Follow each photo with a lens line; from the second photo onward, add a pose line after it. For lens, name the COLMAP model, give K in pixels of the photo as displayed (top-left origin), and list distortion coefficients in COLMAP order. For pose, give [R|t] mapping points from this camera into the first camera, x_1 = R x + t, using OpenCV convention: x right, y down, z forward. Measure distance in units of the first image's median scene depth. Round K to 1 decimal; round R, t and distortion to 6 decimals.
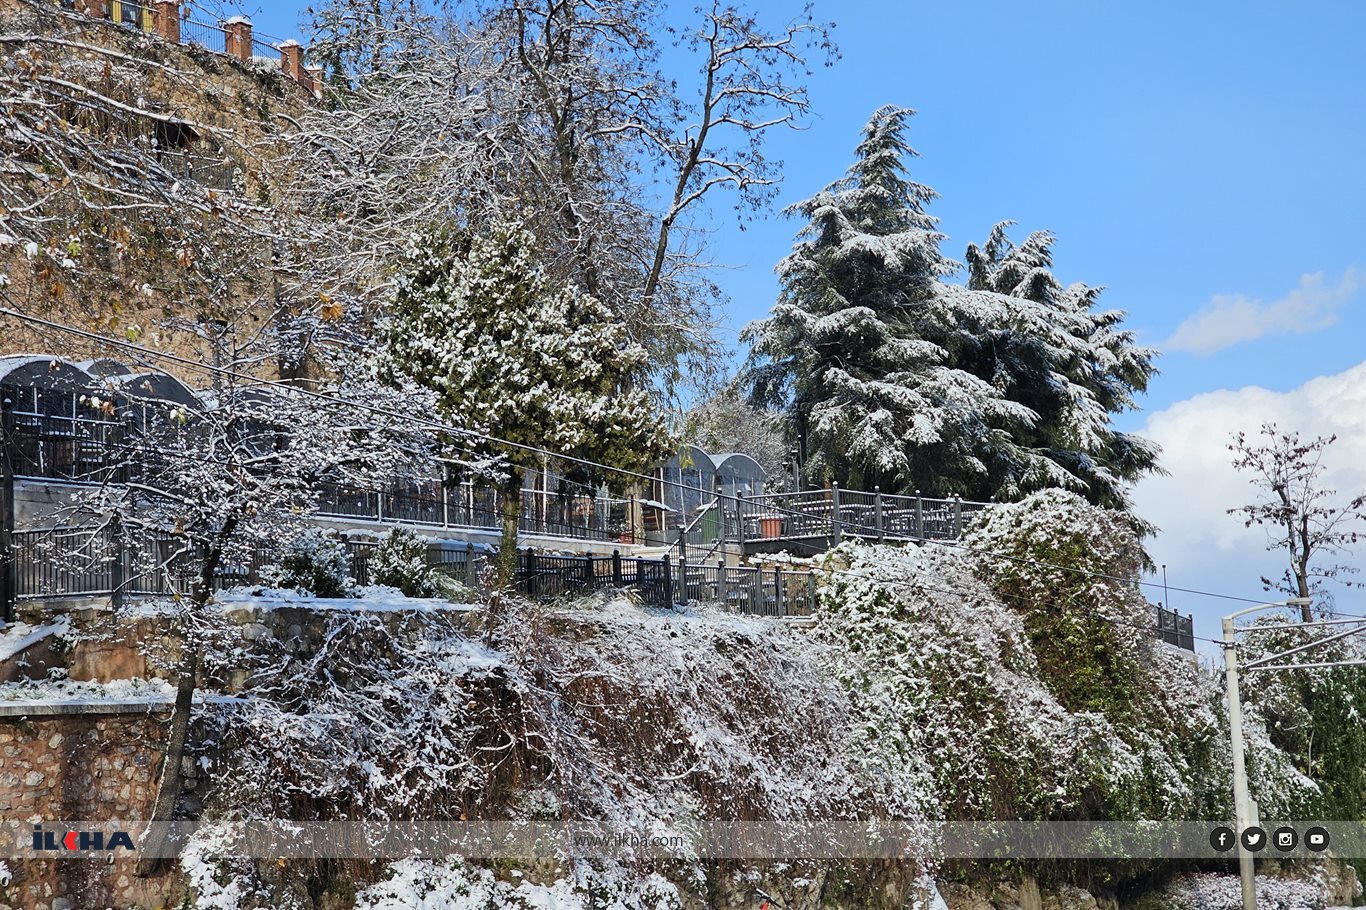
lens RADIAL K [[2613.4, 0, 683.0], [0, 2613.4, 455.0], [0, 0, 1]] dist [-0.207947, 3.018794]
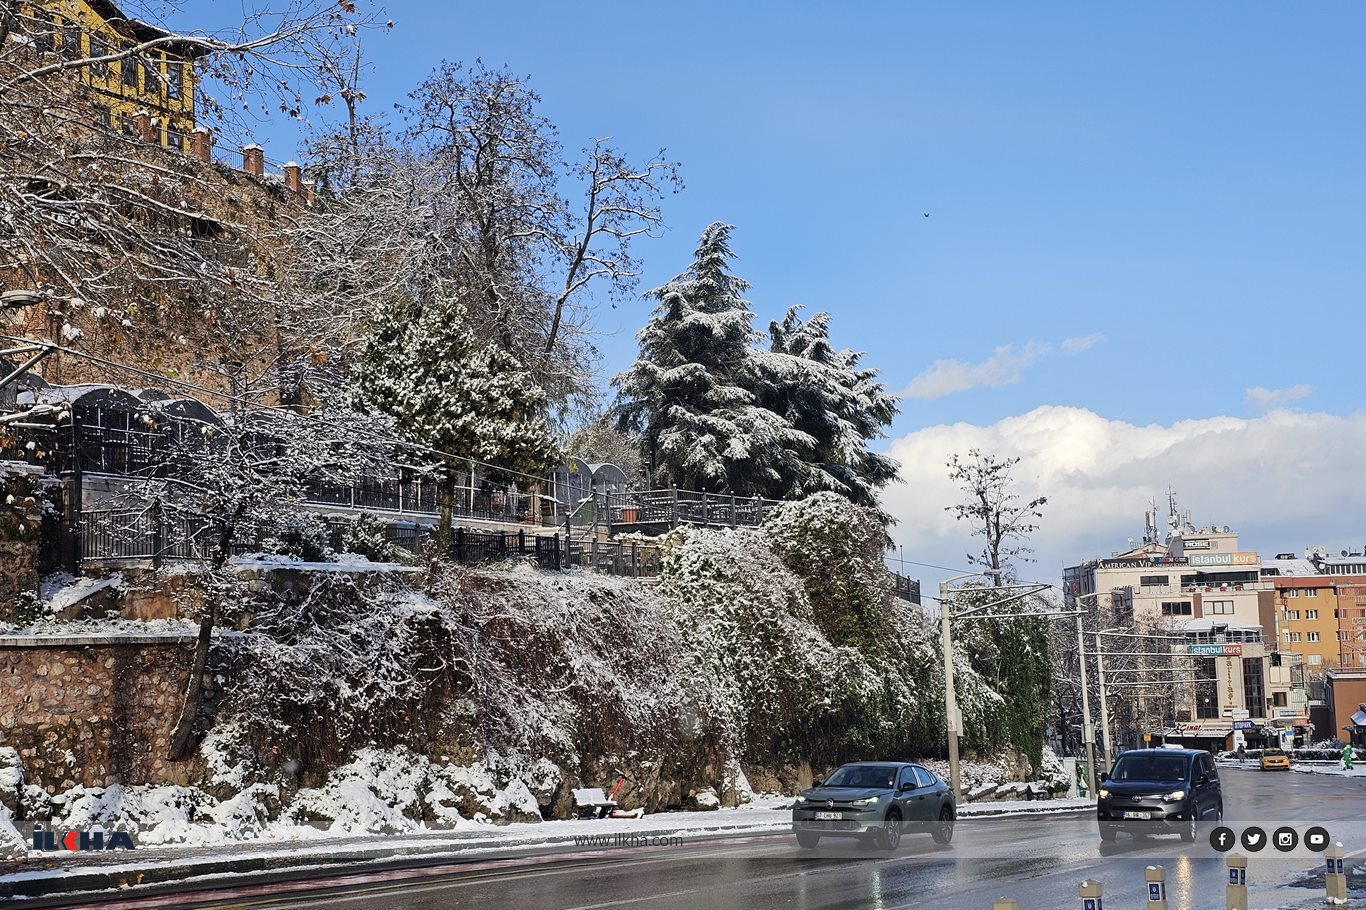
lens RADIAL K [[934.1, 0, 683.0], [0, 934.1, 455.0], [0, 0, 1]] dist [0.053710, -0.005691]
pose [[0.994517, 0.018089, 0.103002, 0.009060], [-0.016054, 0.999660, -0.020553, 0.004550], [-0.103339, 0.018787, 0.994469, 0.479842]]
